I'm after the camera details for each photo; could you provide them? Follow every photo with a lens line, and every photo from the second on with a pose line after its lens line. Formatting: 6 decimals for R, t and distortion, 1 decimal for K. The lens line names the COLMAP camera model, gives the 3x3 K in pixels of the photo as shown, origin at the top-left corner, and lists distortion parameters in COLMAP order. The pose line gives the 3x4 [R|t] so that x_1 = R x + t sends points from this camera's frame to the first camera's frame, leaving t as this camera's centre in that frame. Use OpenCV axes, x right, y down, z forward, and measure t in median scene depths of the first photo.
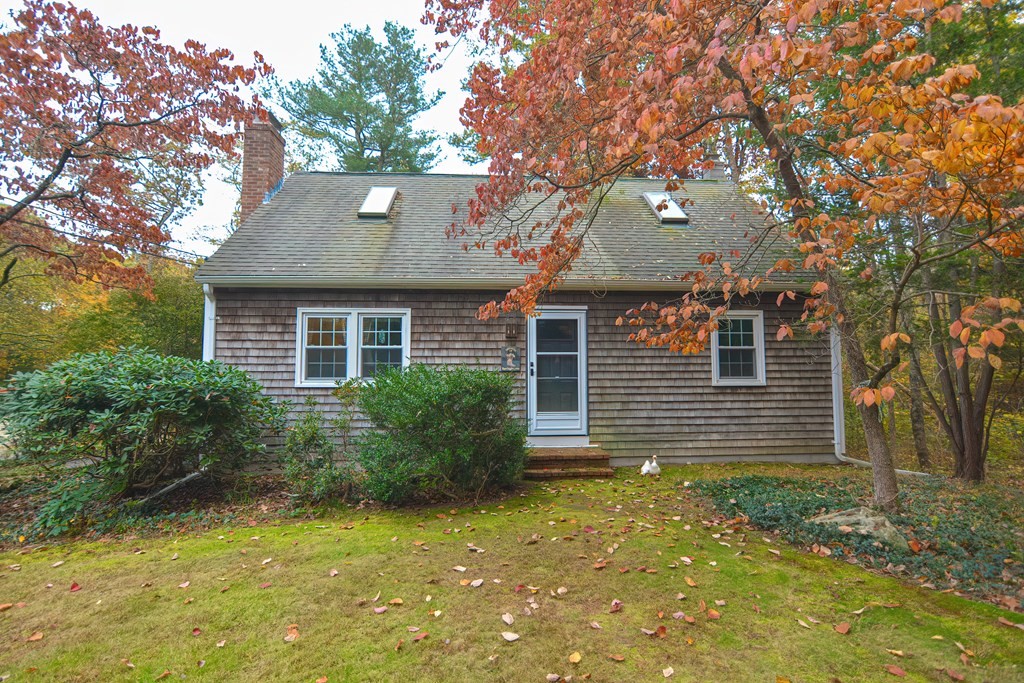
lens RADIAL K [[501.5, 0, 511.3], [0, 501.5, 337.2], [0, 0, 1]] dist [-0.002792, -0.000141]
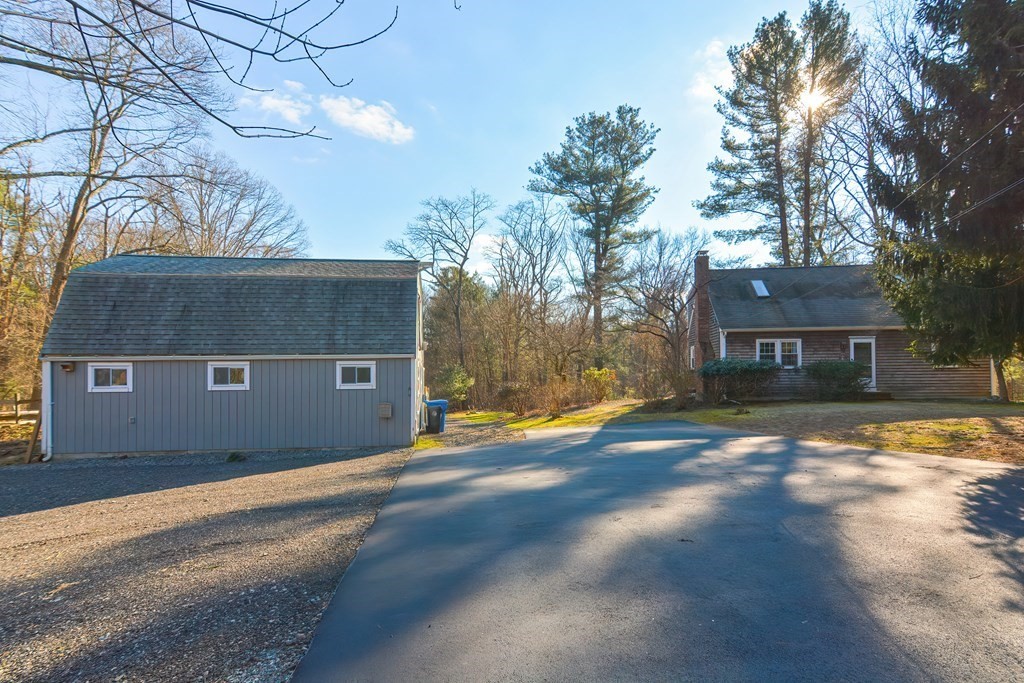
lens RADIAL K [[504.0, 0, 514.1], [0, 504.0, 365.8], [0, 0, 1]] dist [-0.001351, -0.000051]
pose [[0.976623, -0.005460, -0.214891, -1.076452], [0.018428, 0.998124, 0.058386, -0.094884], [0.214170, -0.060981, 0.974891, -1.856591]]
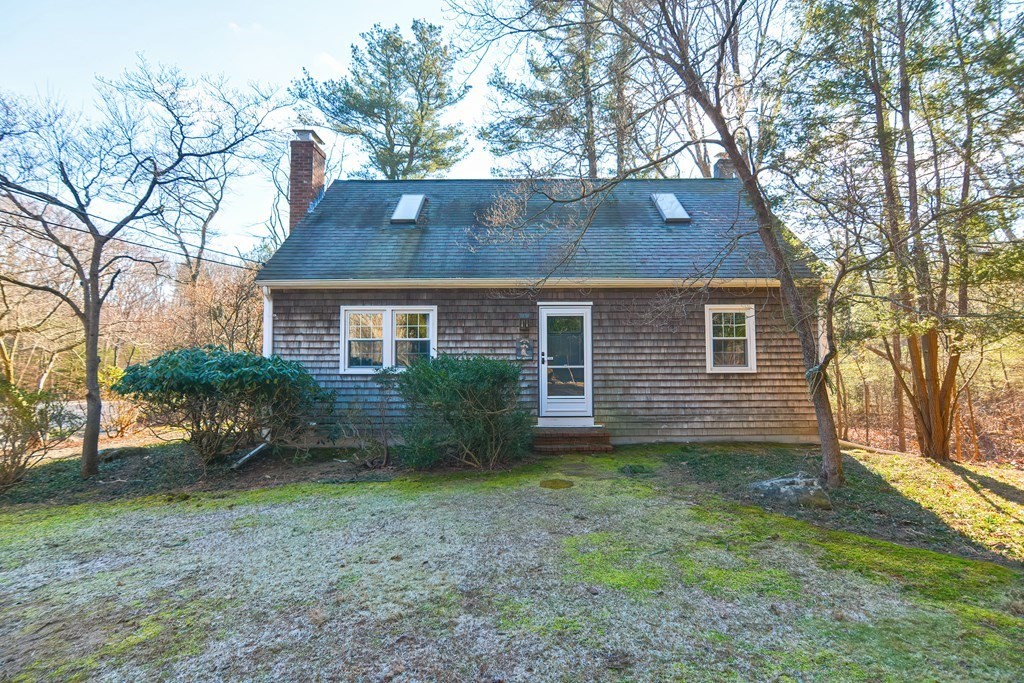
lens RADIAL K [[499.7, 0, 508.5], [0, 499.7, 335.5], [0, 0, 1]] dist [-0.003091, 0.000114]
pose [[0.997917, -0.004486, -0.064361, 0.035513], [0.006028, 0.999699, 0.023782, -0.015073], [0.064235, -0.024120, 0.997643, -0.129151]]
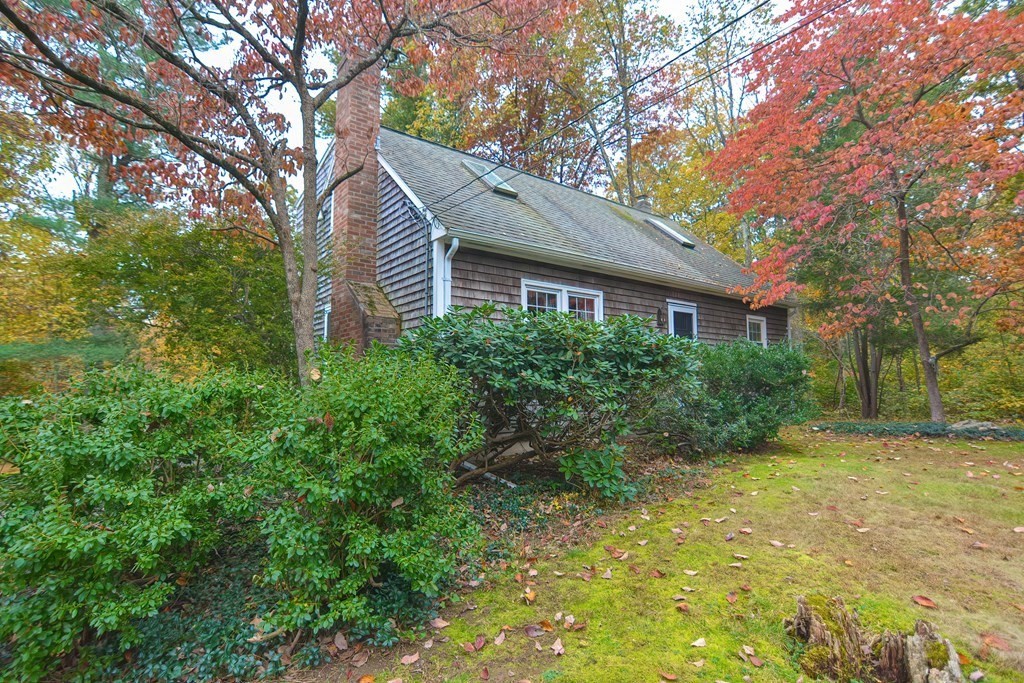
lens RADIAL K [[488.9, 0, 509.5], [0, 488.9, 369.8], [0, 0, 1]] dist [-0.002229, -0.000145]
pose [[0.836741, 0.013492, 0.547433, -0.922850], [-0.038506, 0.998671, 0.034243, 0.081637], [-0.546243, -0.049732, 0.836149, 0.212736]]
